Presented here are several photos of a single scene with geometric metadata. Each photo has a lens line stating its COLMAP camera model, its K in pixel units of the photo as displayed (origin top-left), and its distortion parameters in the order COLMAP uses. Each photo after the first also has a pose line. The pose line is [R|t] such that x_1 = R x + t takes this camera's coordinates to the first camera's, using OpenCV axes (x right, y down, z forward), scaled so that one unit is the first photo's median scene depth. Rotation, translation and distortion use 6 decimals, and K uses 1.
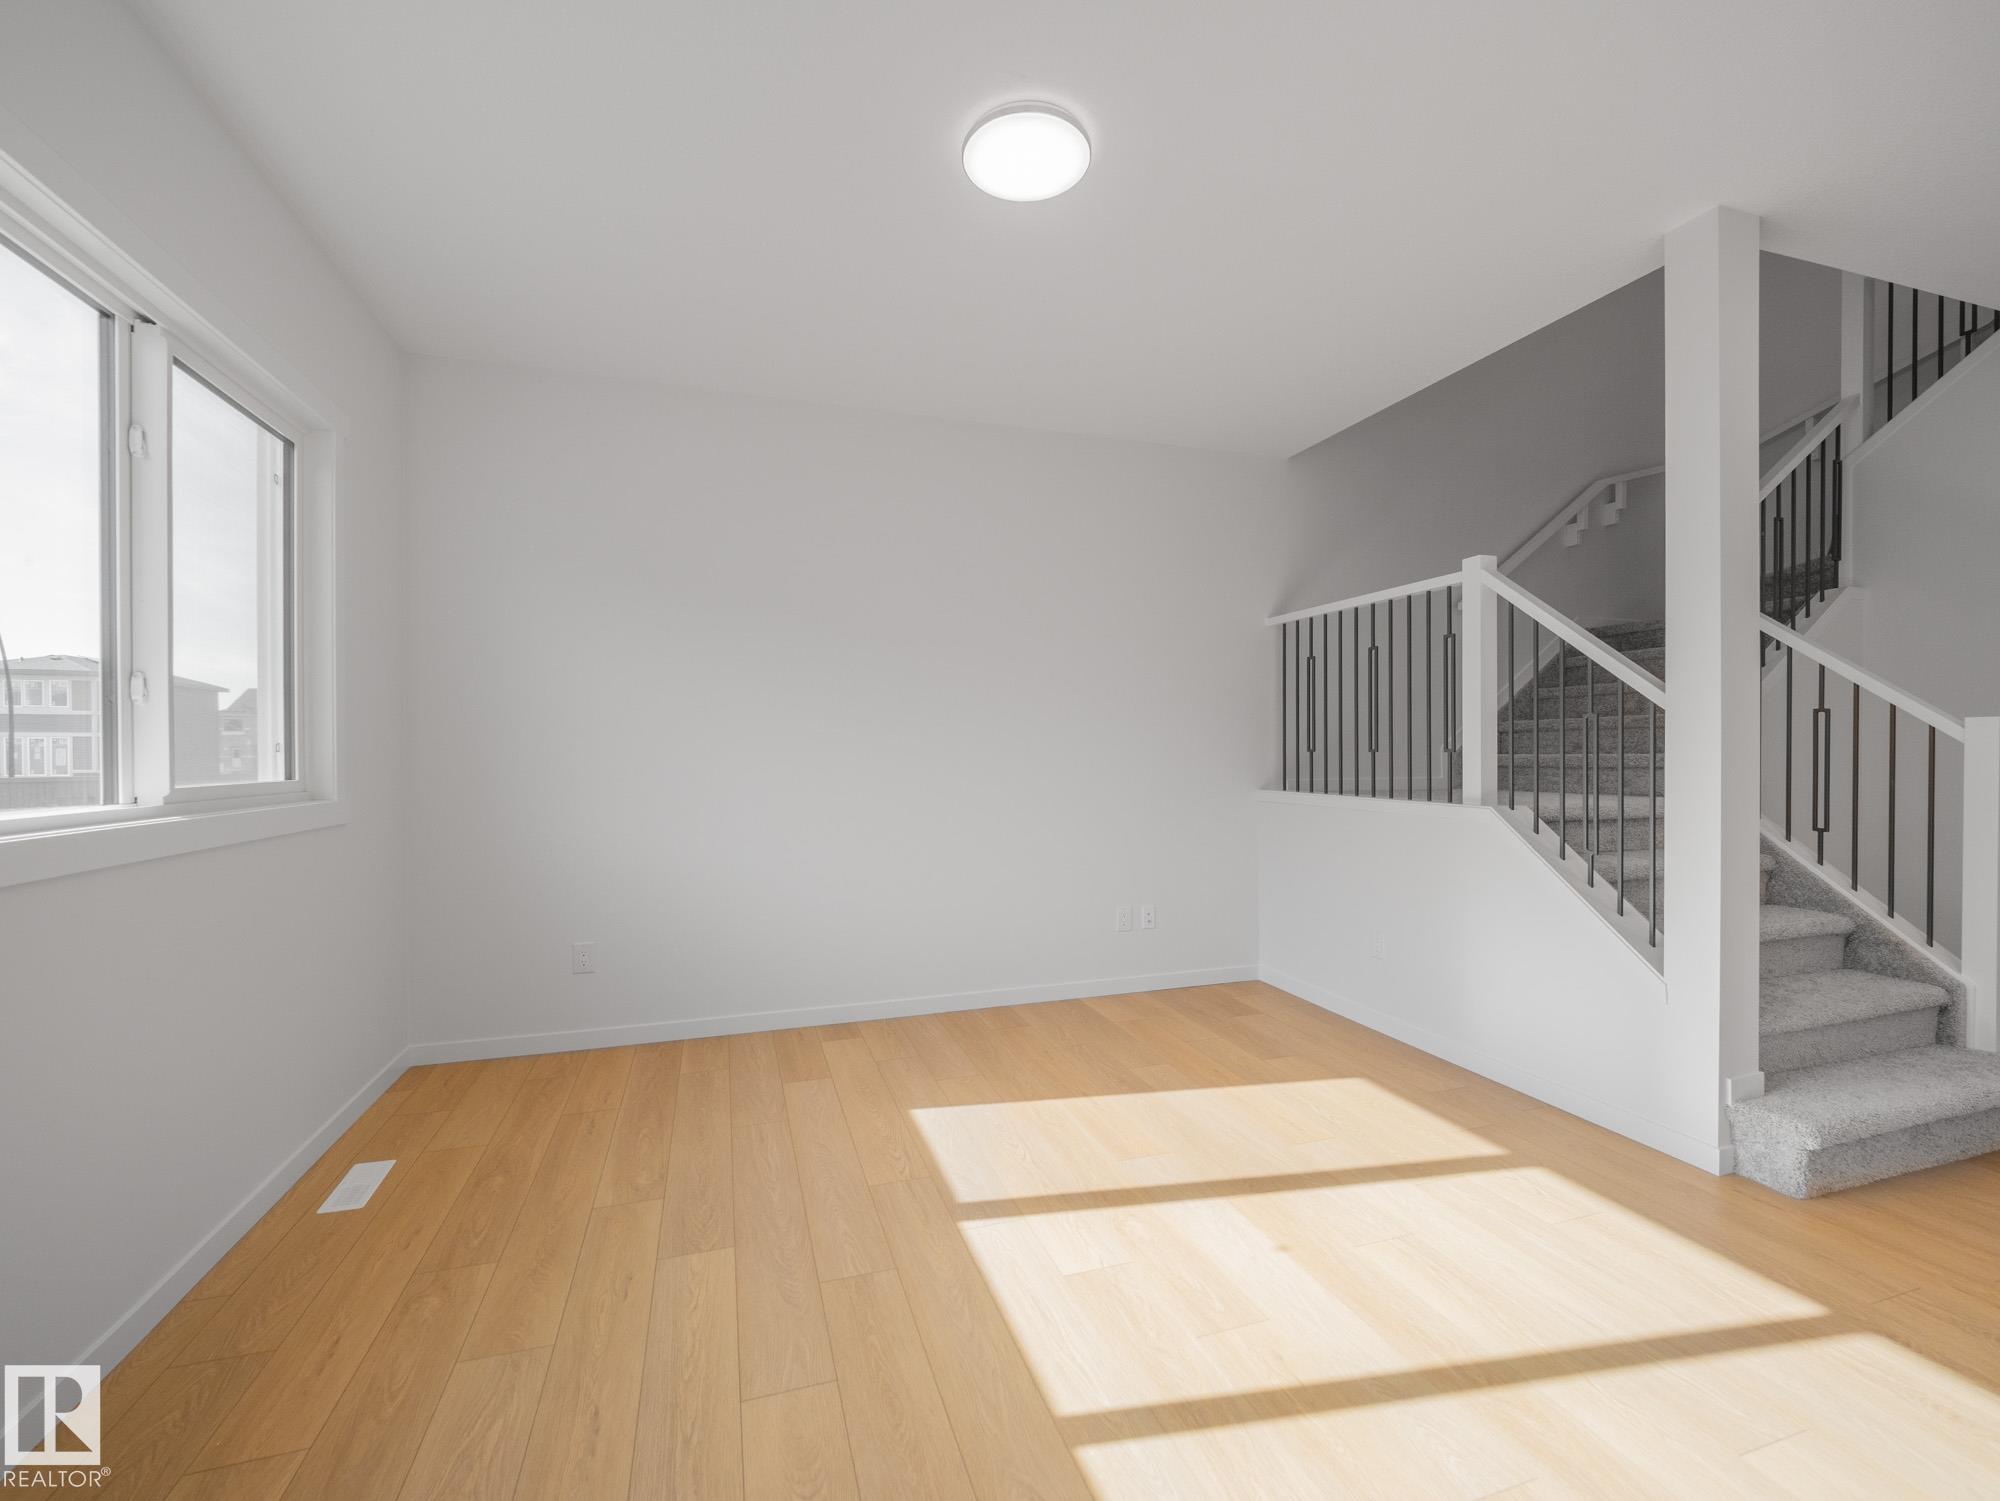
lens RADIAL K [[843.5, 0, 990.0], [0, 843.5, 761.7], [0, 0, 1]] dist [-0.002007, -0.002285]
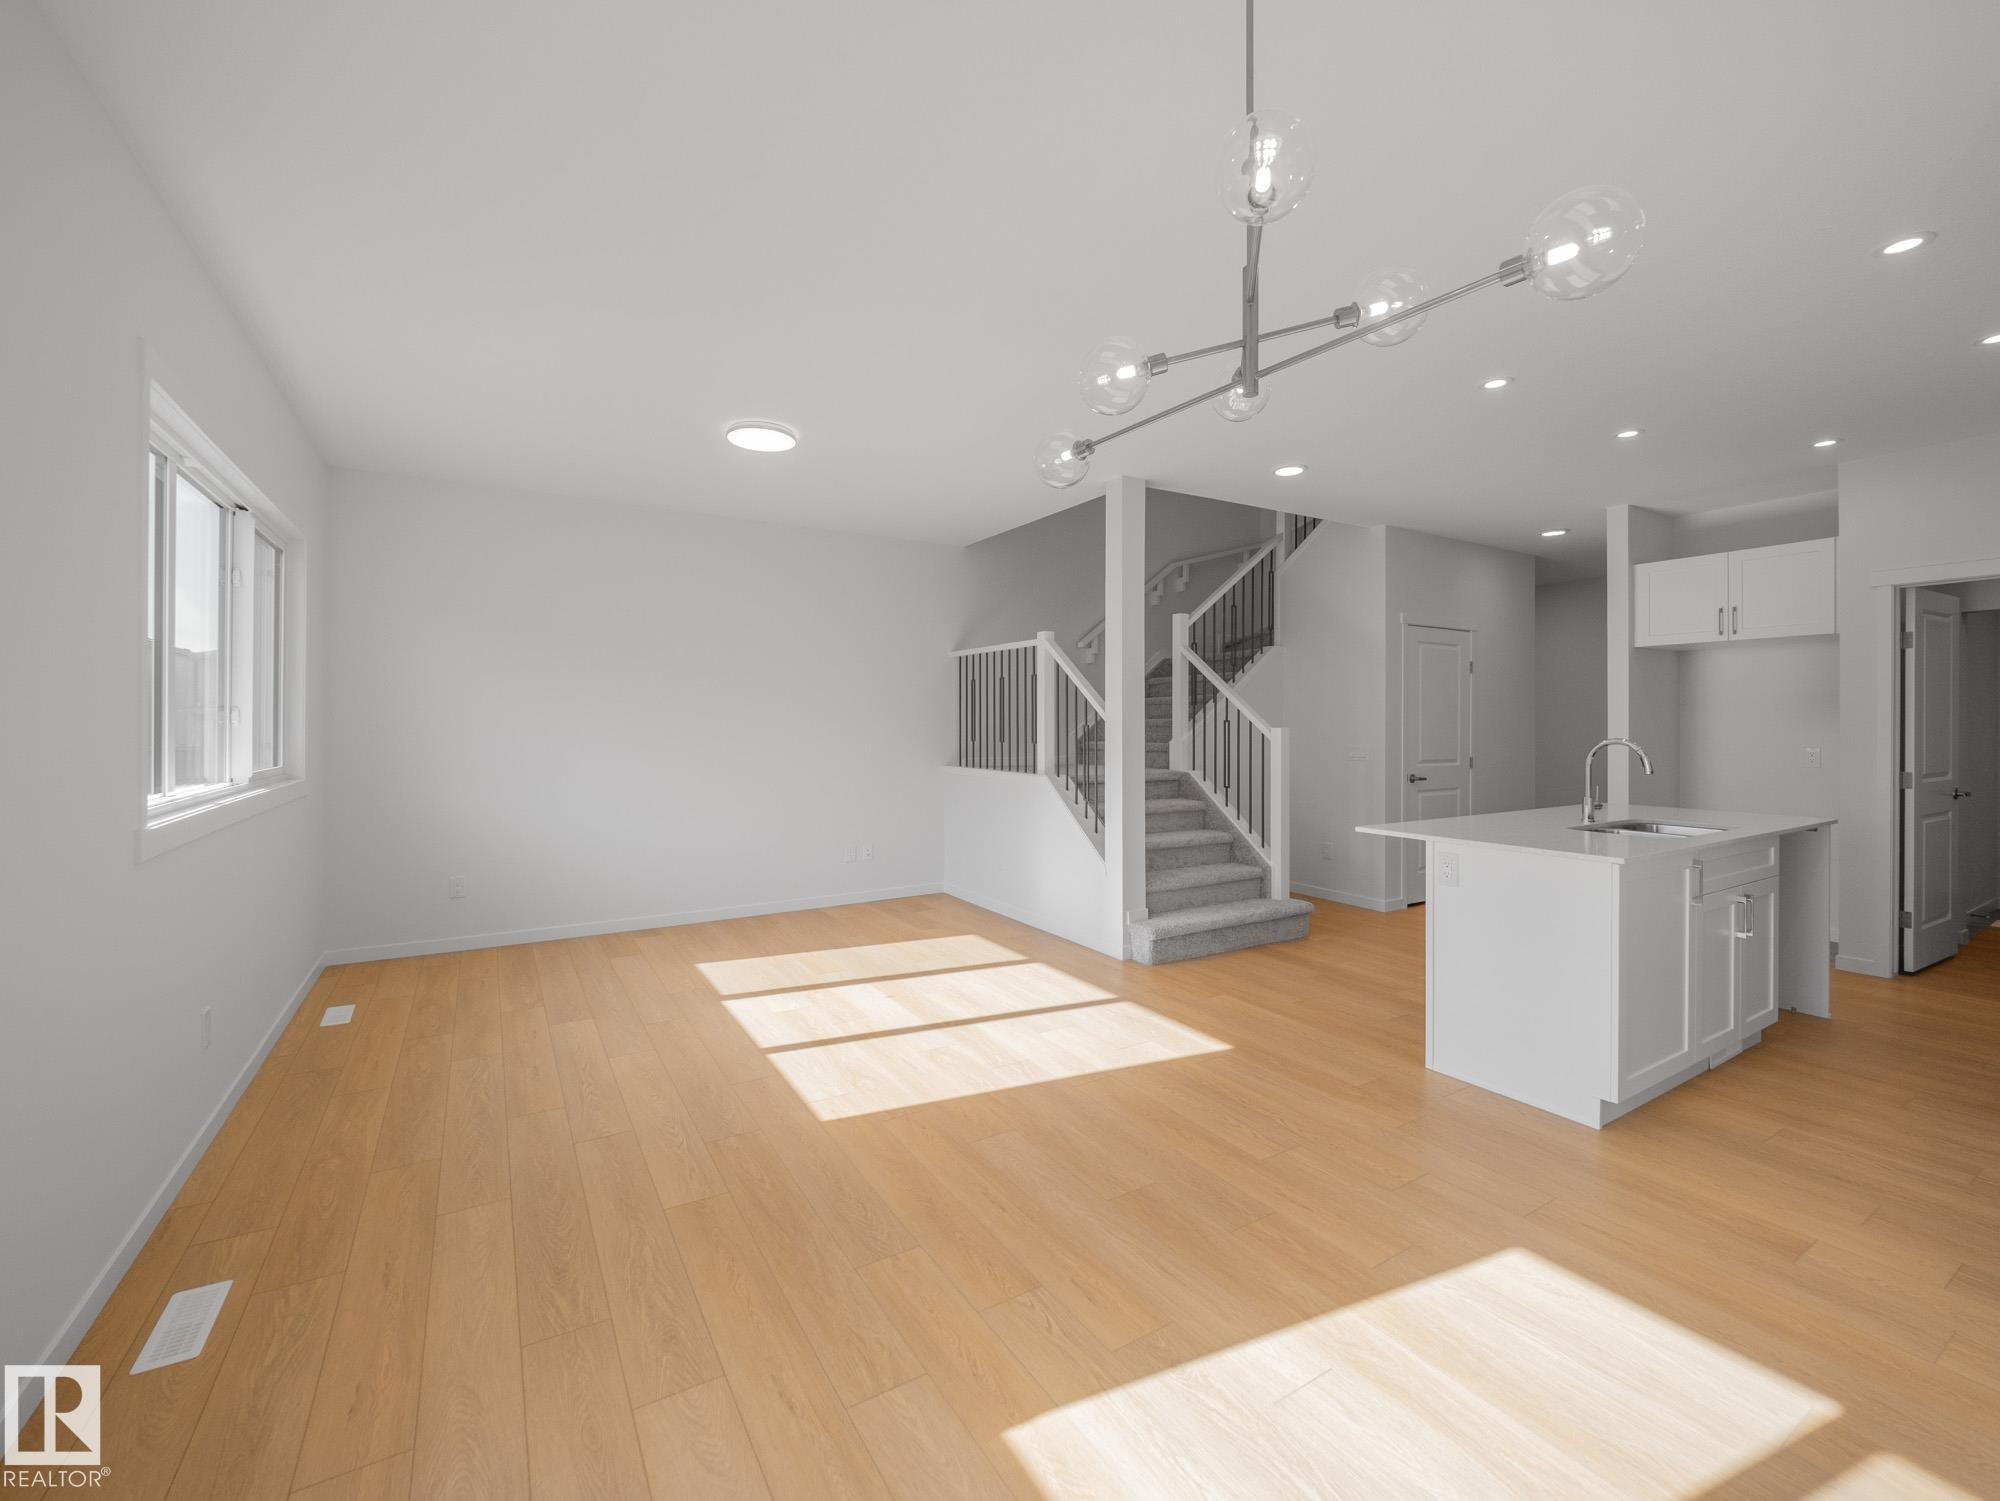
lens RADIAL K [[843.5, 0, 995.2], [0, 843.5, 719.6], [0, 0, 1]] dist [-0.002007, -0.002285]
pose [[0.972636, 0.005693, 0.232265, 0.094197], [-0.001930, 0.999863, -0.016427, -0.039703], [-0.232326, 0.015530, 0.972514, -0.785346]]
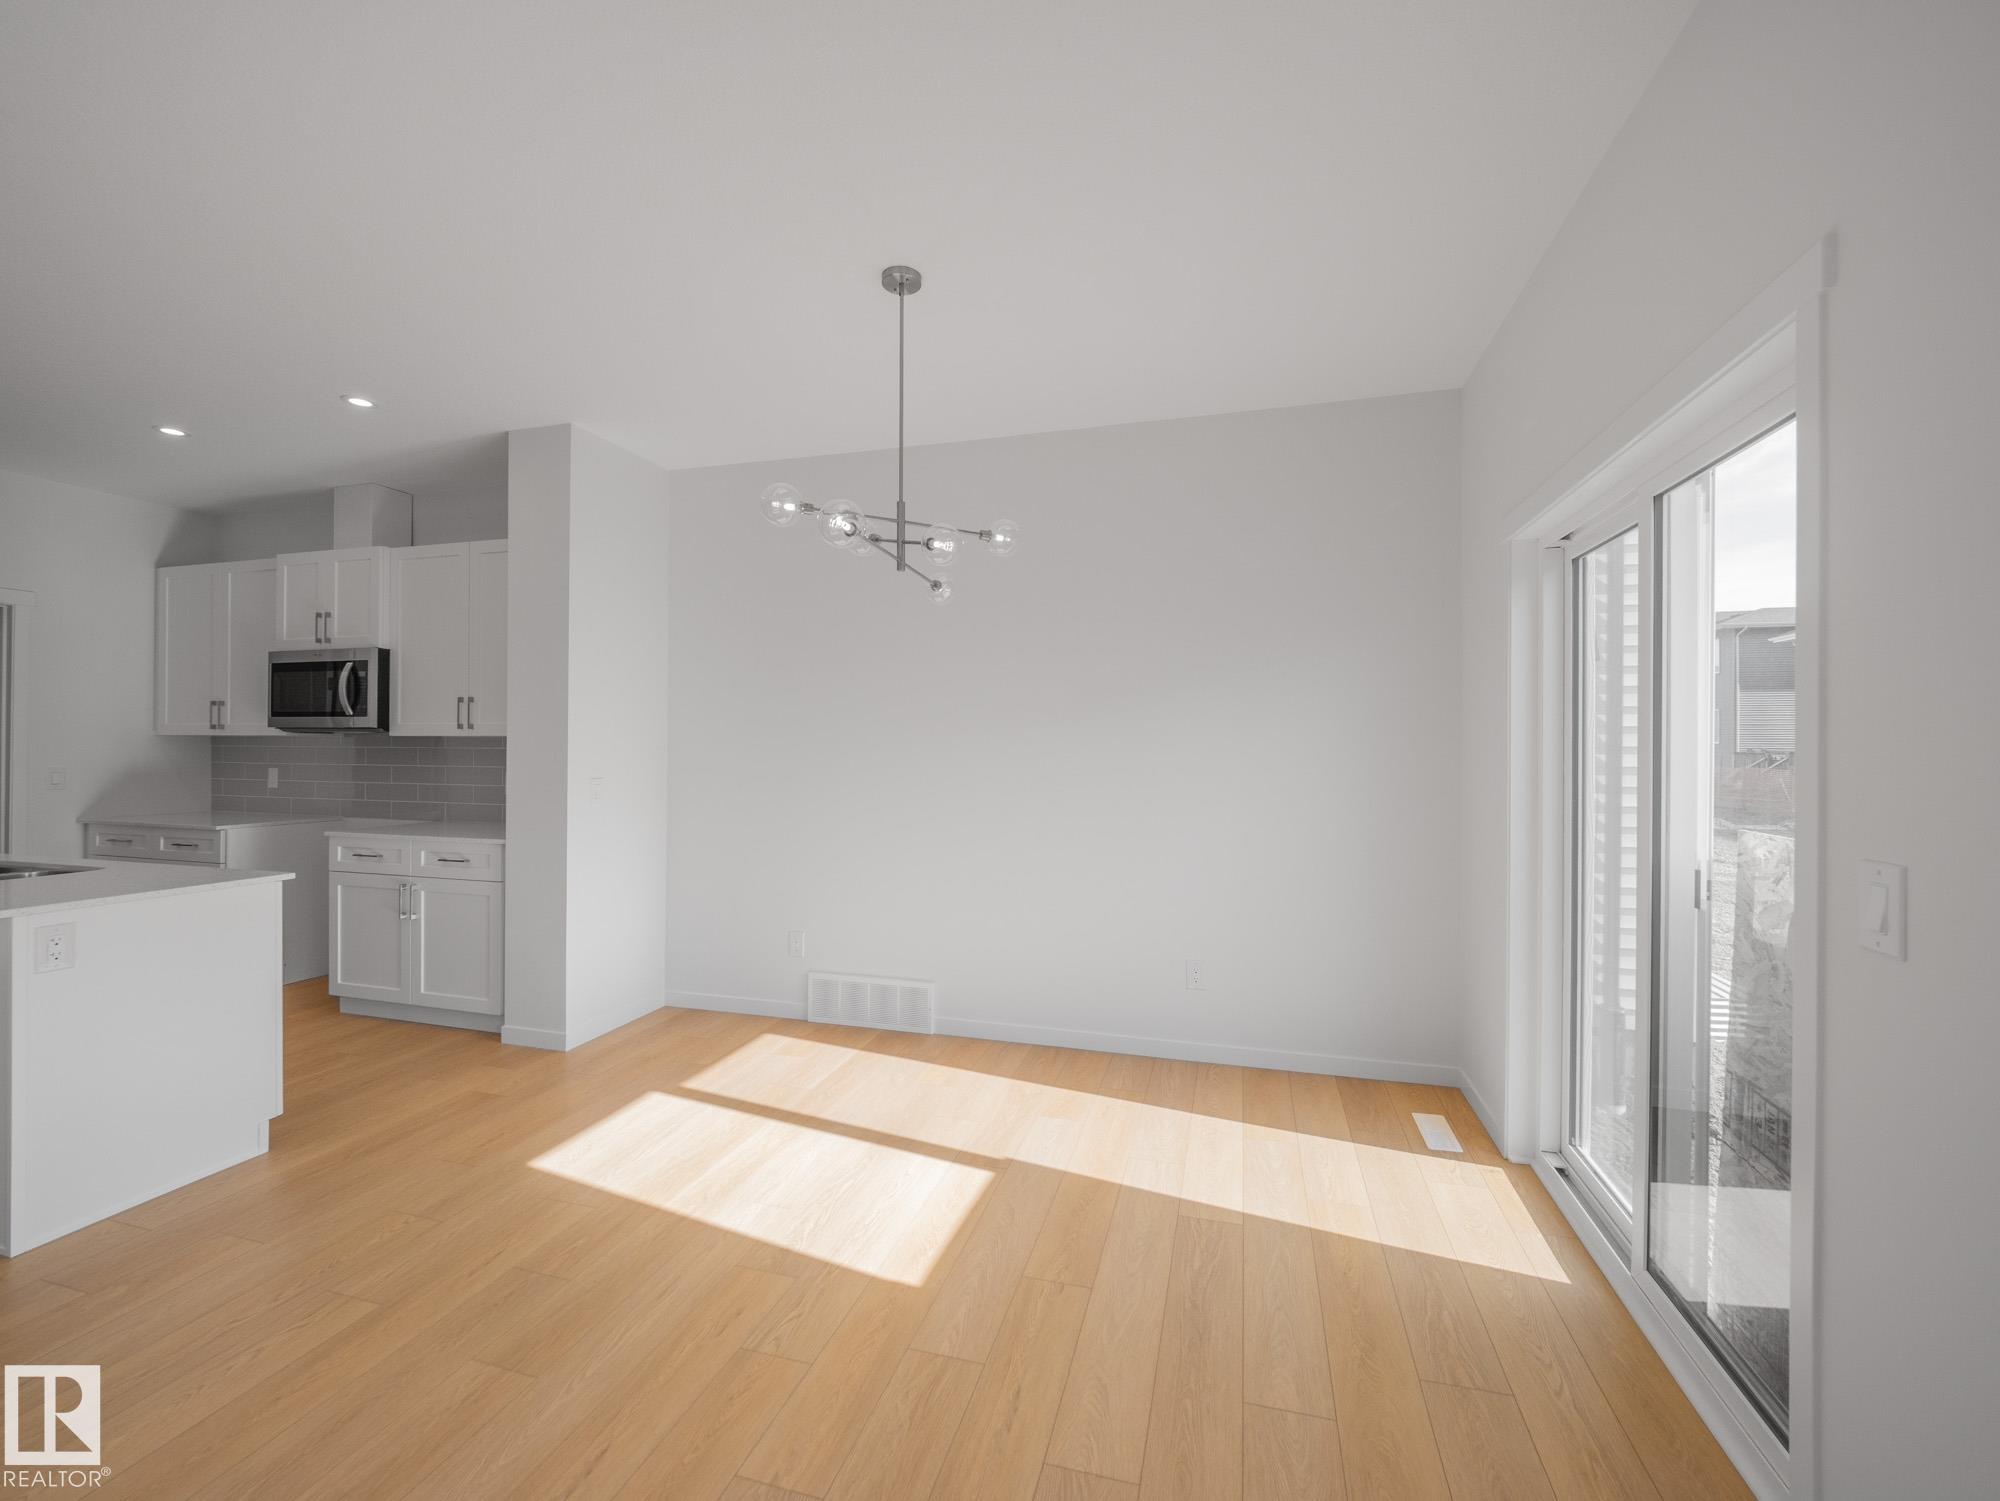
lens RADIAL K [[843.5, 0, 992.9], [0, 843.5, 745.1], [0, 0, 1]] dist [-0.002007, -0.002285]
pose [[-0.825119, 0.001289, 0.564957, -0.260795], [0.003650, 0.999989, 0.003049, -0.052383], [-0.564947, 0.004578, -0.825115, 0.408003]]
